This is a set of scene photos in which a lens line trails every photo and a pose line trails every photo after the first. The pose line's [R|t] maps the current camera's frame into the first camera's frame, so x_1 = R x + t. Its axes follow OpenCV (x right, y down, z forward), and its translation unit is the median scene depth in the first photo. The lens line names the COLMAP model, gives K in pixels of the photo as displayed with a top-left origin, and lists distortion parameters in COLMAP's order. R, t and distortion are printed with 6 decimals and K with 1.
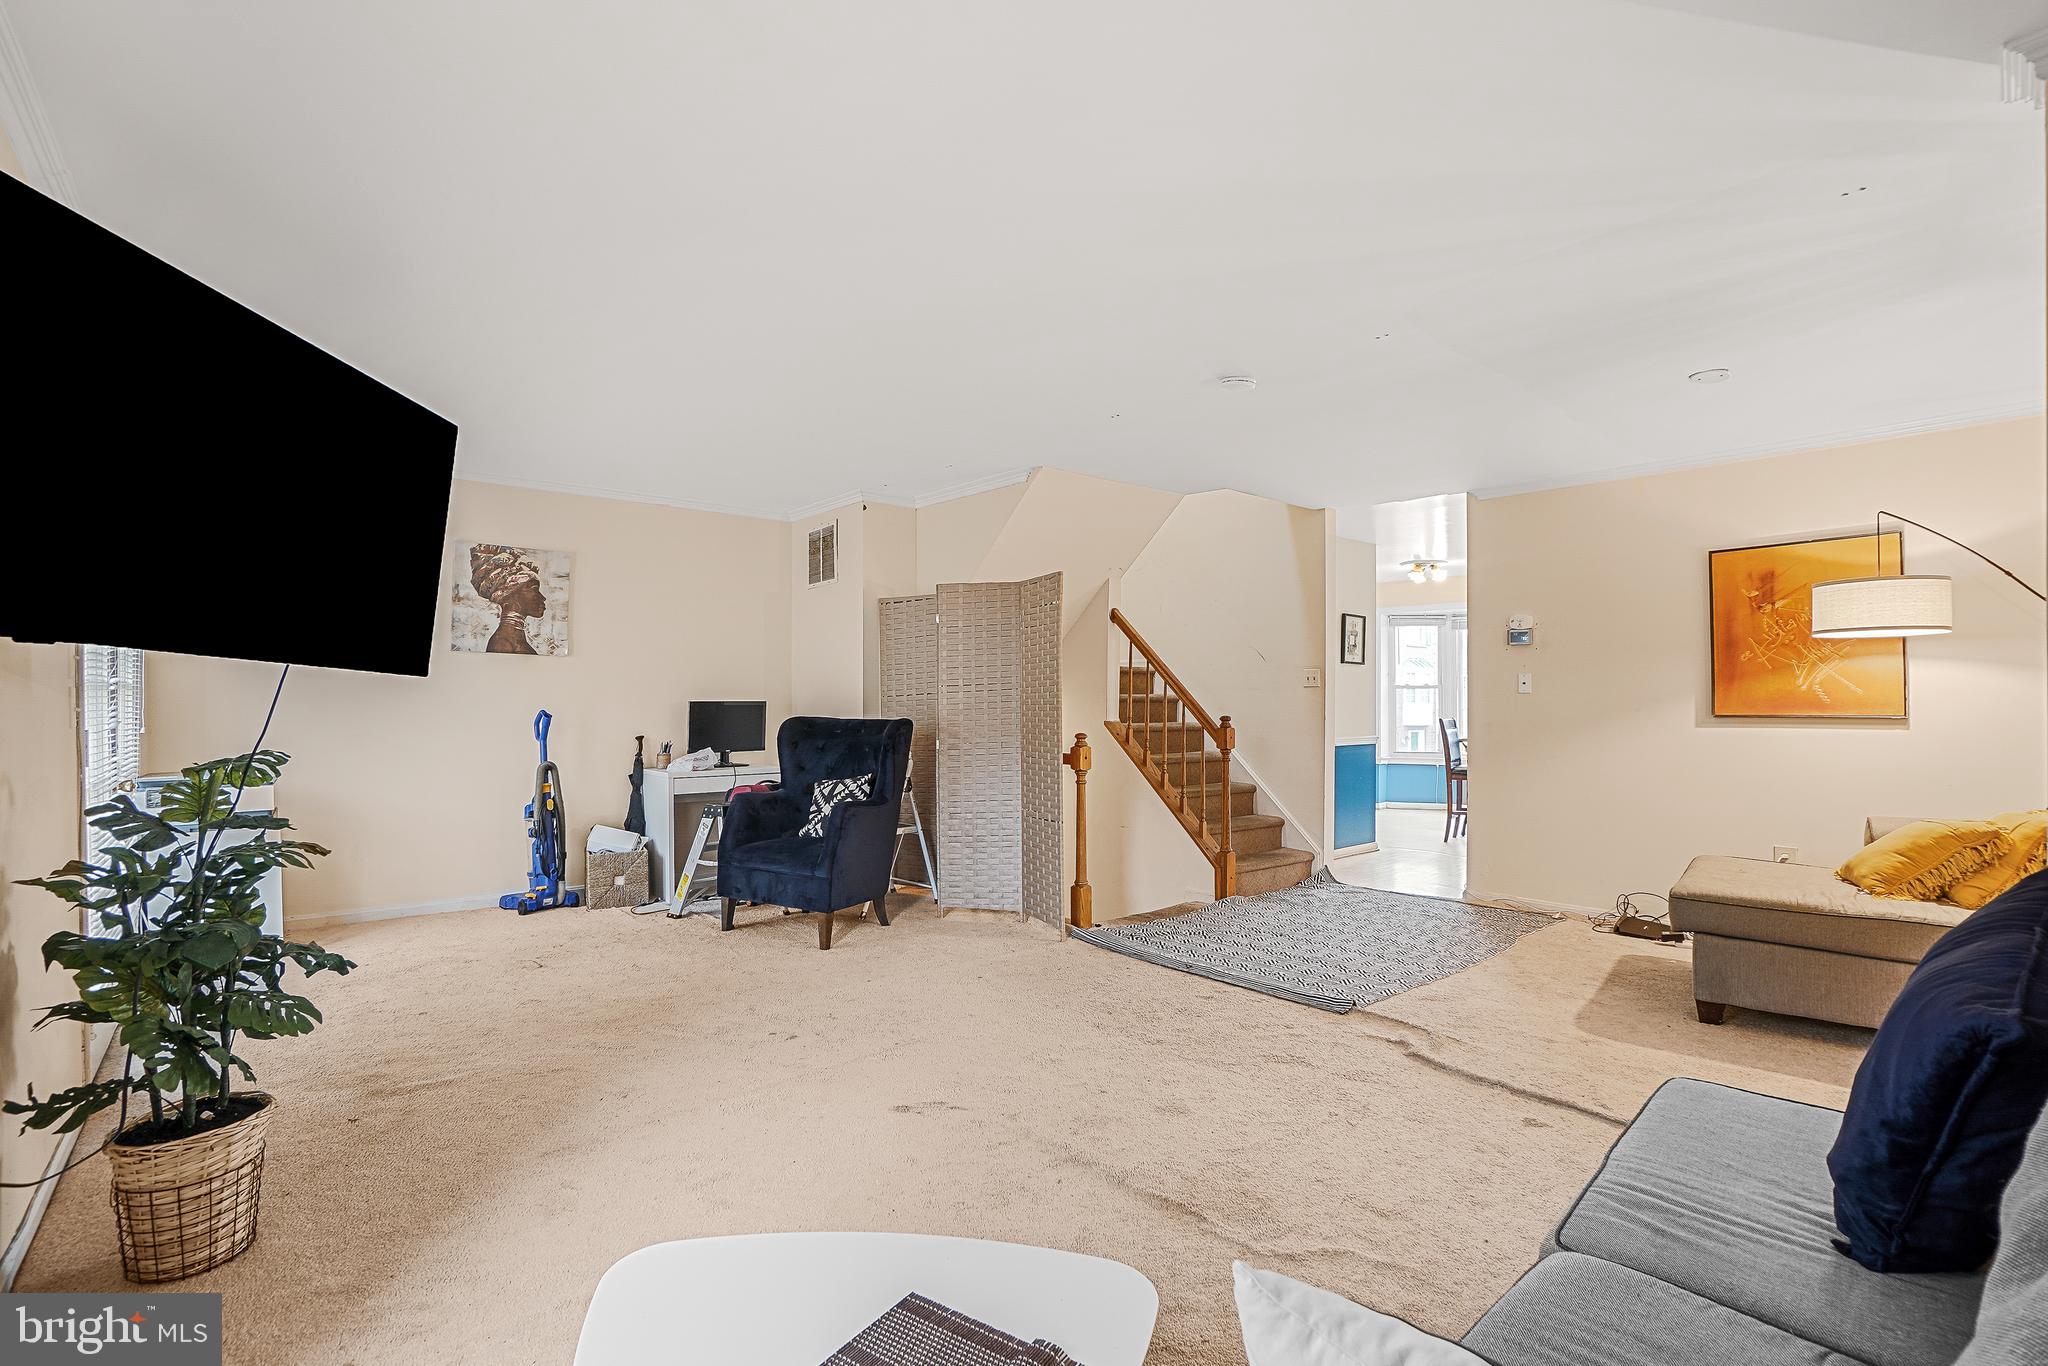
lens RADIAL K [[903.7, 0, 969.3], [0, 903.7, 695.9], [0, 0, 1]] dist [-0.000171, 0.038106]
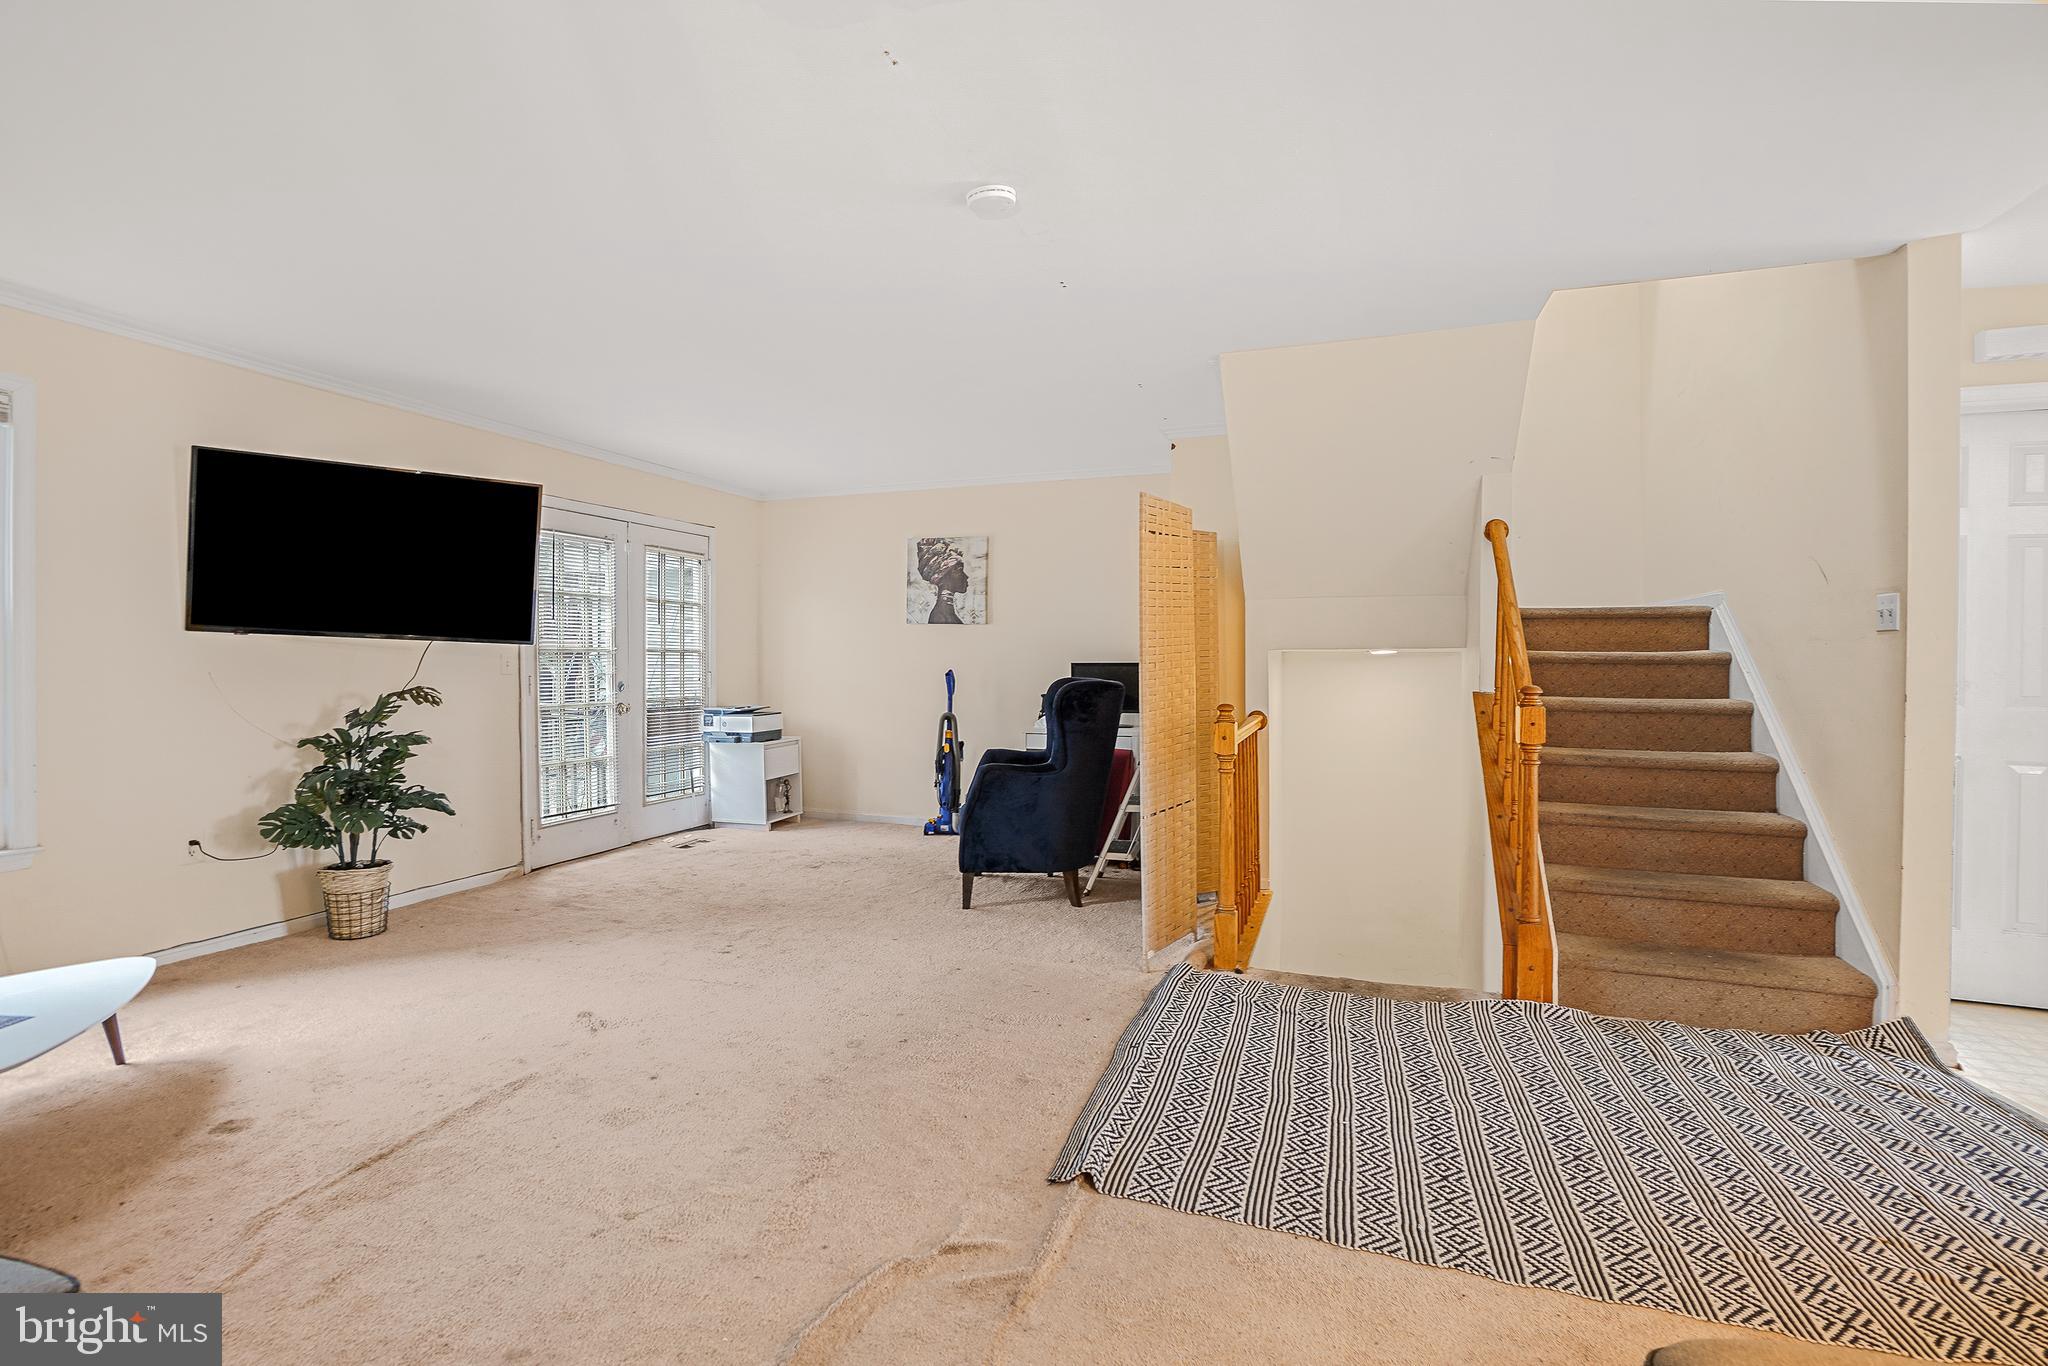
lens RADIAL K [[907.2, 0, 1026.5], [0, 907.2, 665.2], [0, 0, 1]] dist [-0.004671, -0.000229]
pose [[0.556762, 0.003092, -0.830666, 0.593894], [0.003353, 0.999977, 0.005970, 0.002436], [0.830665, -0.006109, 0.556739, 0.410490]]
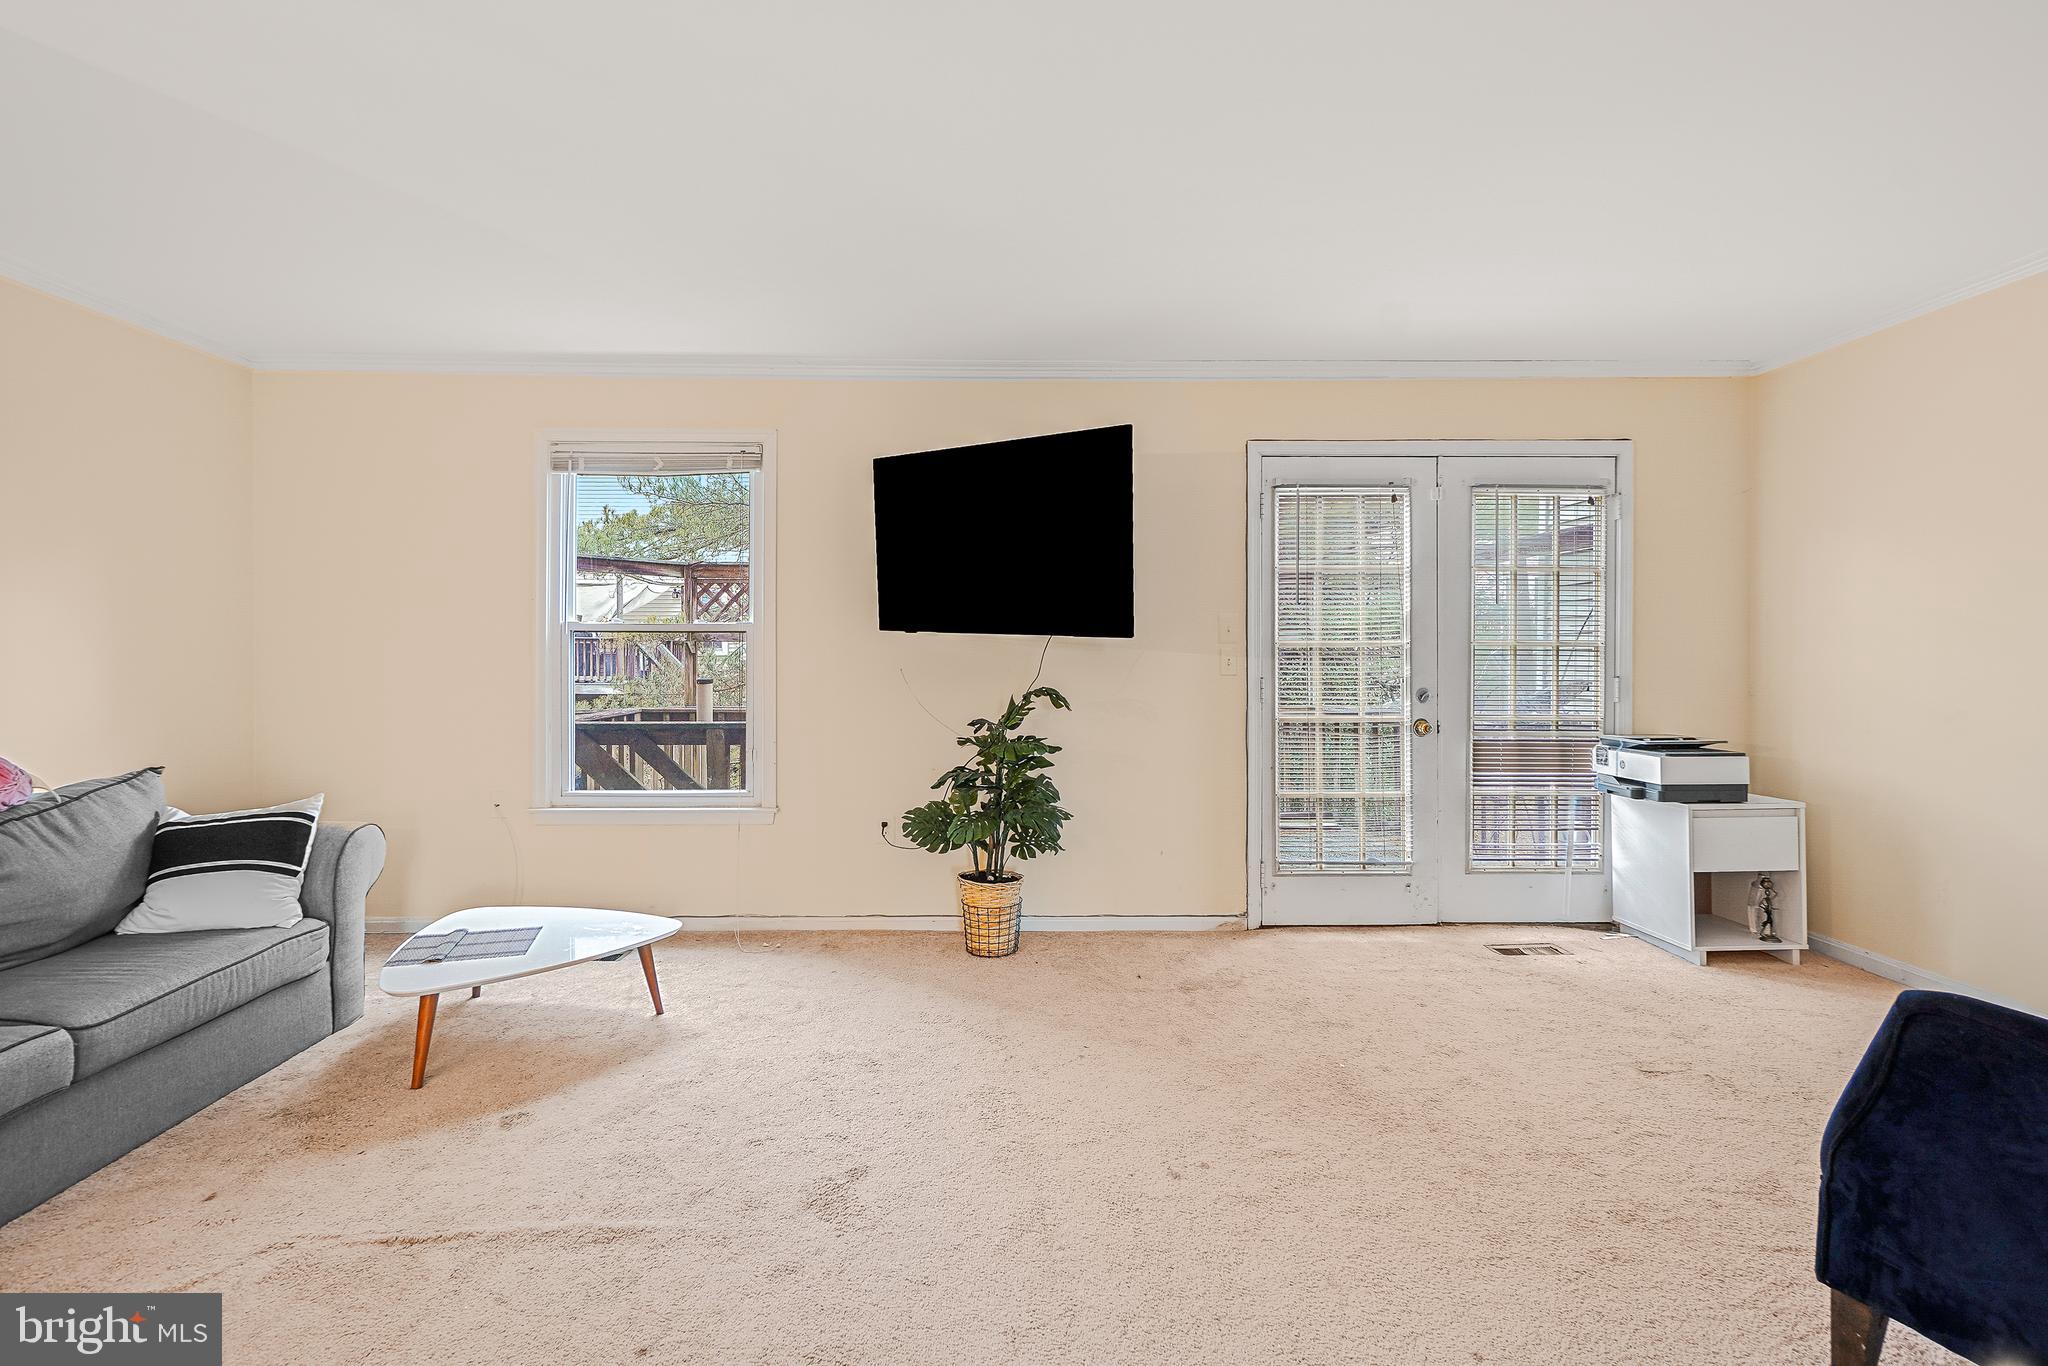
lens RADIAL K [[925.3, 0, 1004.4], [0, 925.3, 680.4], [0, 0, 1]] dist [-0.002493, -0.000214]
pose [[-0.579094, 0.013016, -0.815157, 0.248047], [0.001934, 0.999892, 0.014592, 0.008167], [0.815258, 0.006874, -0.579057, 0.776187]]
